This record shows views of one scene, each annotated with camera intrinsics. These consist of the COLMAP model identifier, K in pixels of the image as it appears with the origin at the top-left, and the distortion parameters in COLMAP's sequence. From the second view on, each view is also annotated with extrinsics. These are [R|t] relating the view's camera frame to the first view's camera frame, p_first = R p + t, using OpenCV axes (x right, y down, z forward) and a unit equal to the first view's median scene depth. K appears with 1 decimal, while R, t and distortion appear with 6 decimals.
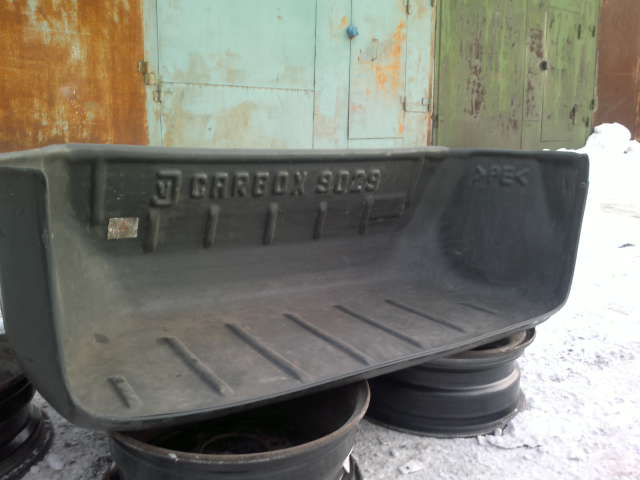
lens RADIAL K [[605.7, 0, 320.0], [0, 605.7, 240.0], [0, 0, 1]] dist [-0.015874, -0.035130]
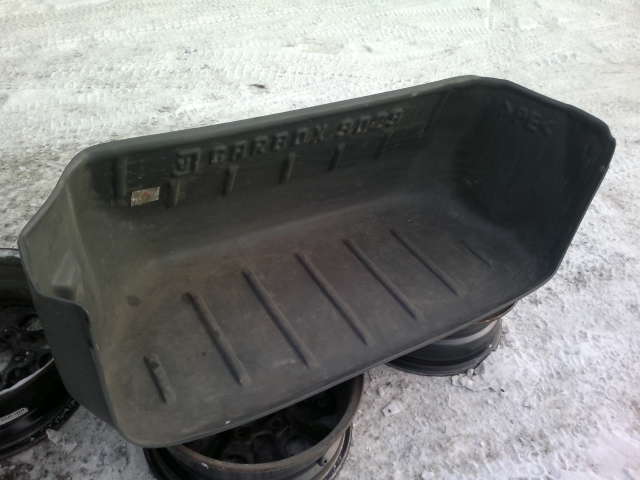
lens RADIAL K [[605.7, 0, 320.0], [0, 605.7, 240.0], [0, 0, 1]] dist [-0.015874, -0.035130]
pose [[0.996925, 0.077565, 0.011155, -0.028845], [-0.074031, 0.885549, 0.458610, -0.381559], [0.025694, -0.458025, 0.888568, 0.047777]]
